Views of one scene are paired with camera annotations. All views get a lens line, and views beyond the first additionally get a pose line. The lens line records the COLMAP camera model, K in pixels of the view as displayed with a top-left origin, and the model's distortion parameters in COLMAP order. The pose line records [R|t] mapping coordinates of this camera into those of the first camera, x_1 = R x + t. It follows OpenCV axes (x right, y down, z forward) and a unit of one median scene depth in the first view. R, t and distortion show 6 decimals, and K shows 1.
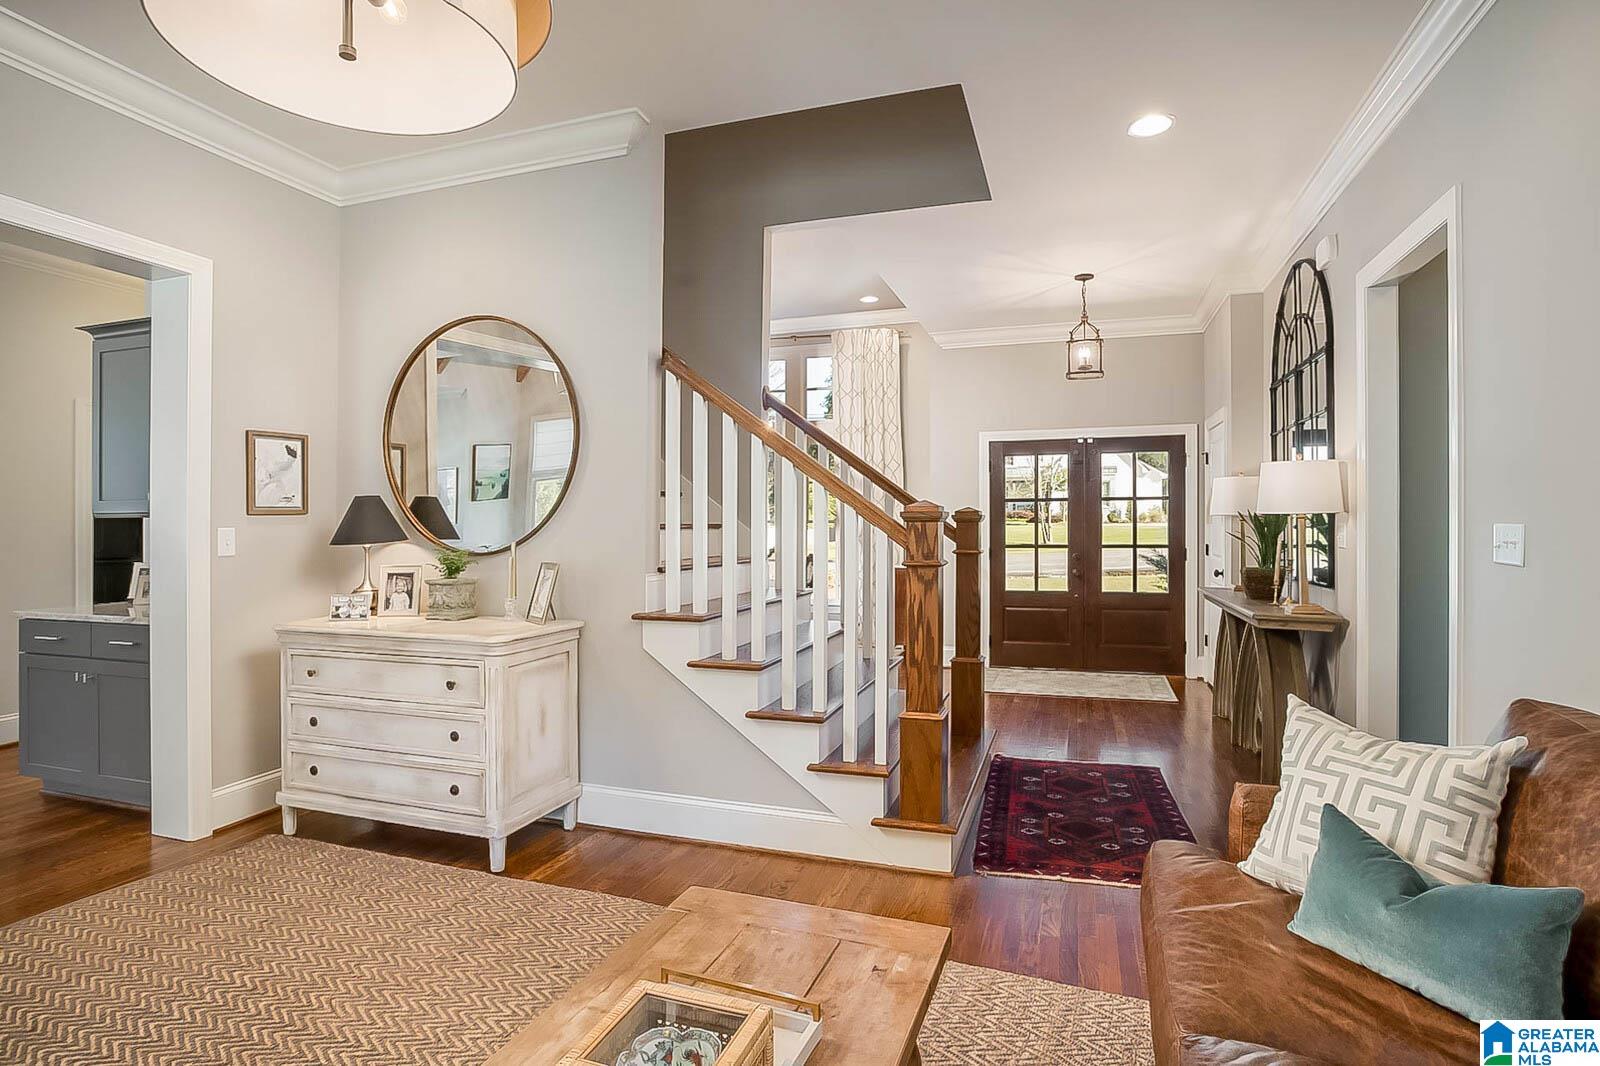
lens RADIAL K [[818.3, 0, 800.4], [0, 818.3, 528.4], [0, 0, 1]] dist [-0.062555, 0.000034]
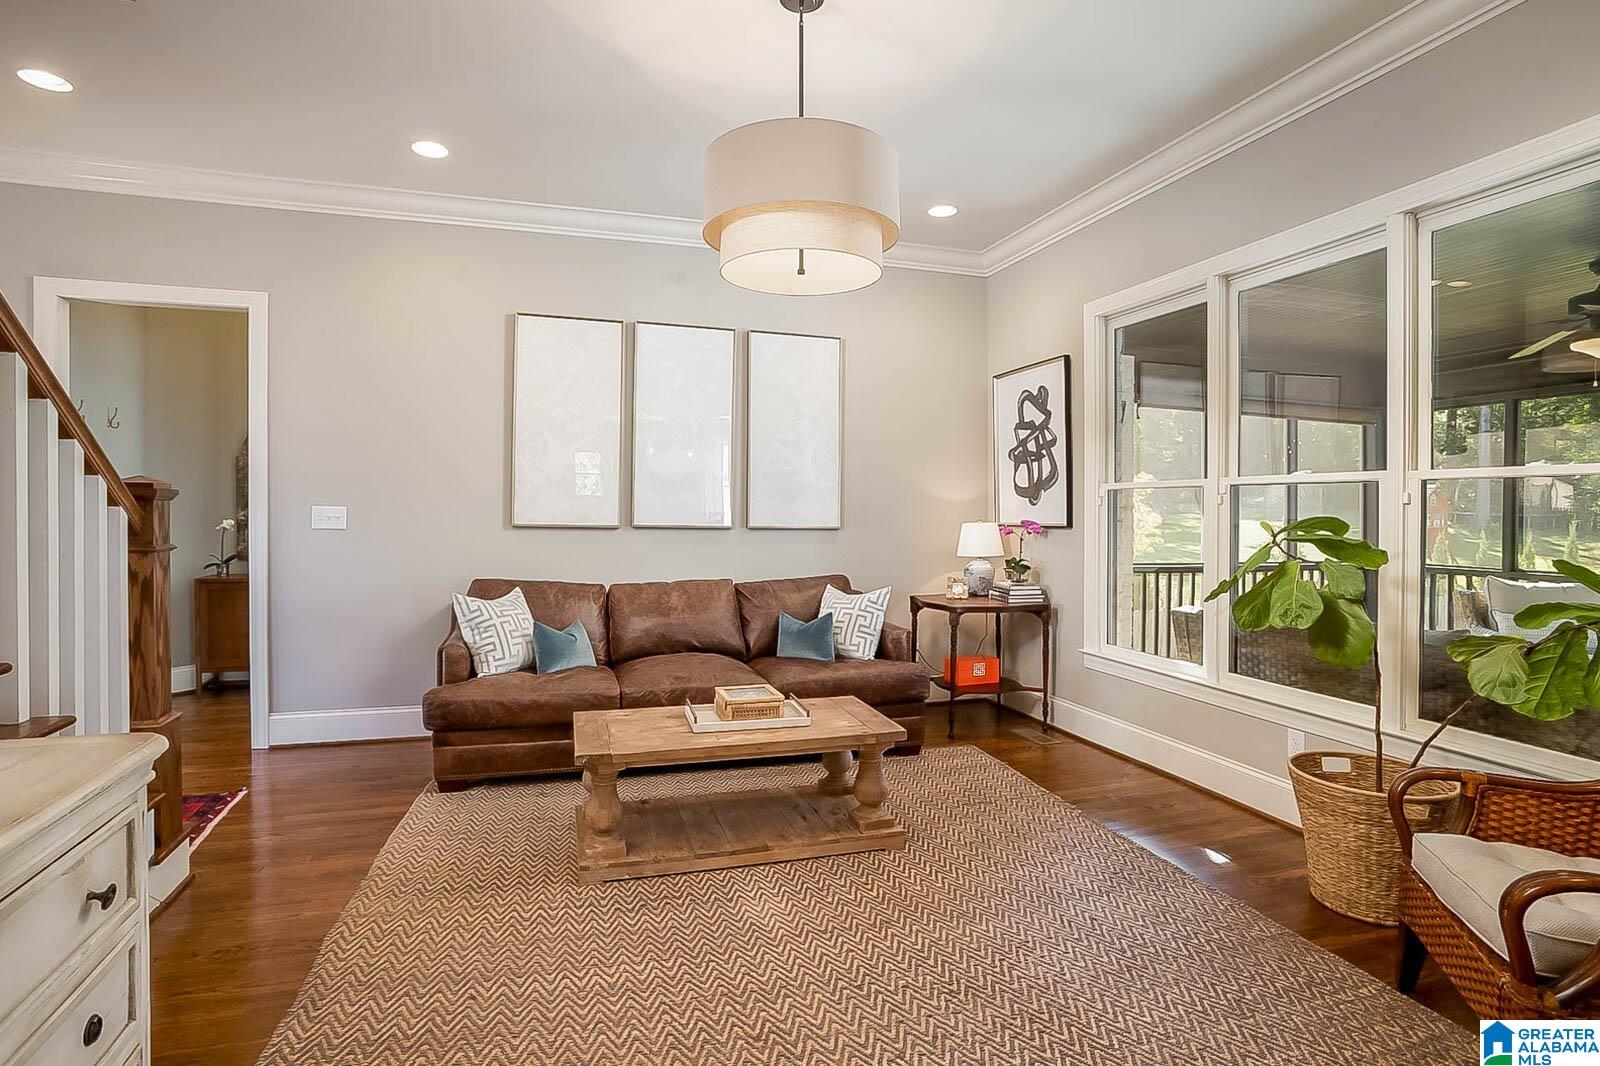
lens RADIAL K [[809.2, 0, 800.9], [0, 809.2, 503.2], [0, 0, 1]] dist [-0.041923, 0.016617]
pose [[-0.590026, 0.006501, 0.807358, -0.494285], [-0.003069, 0.999942, -0.010295, 0.001076], [-0.807379, -0.008553, -0.589972, 0.488033]]
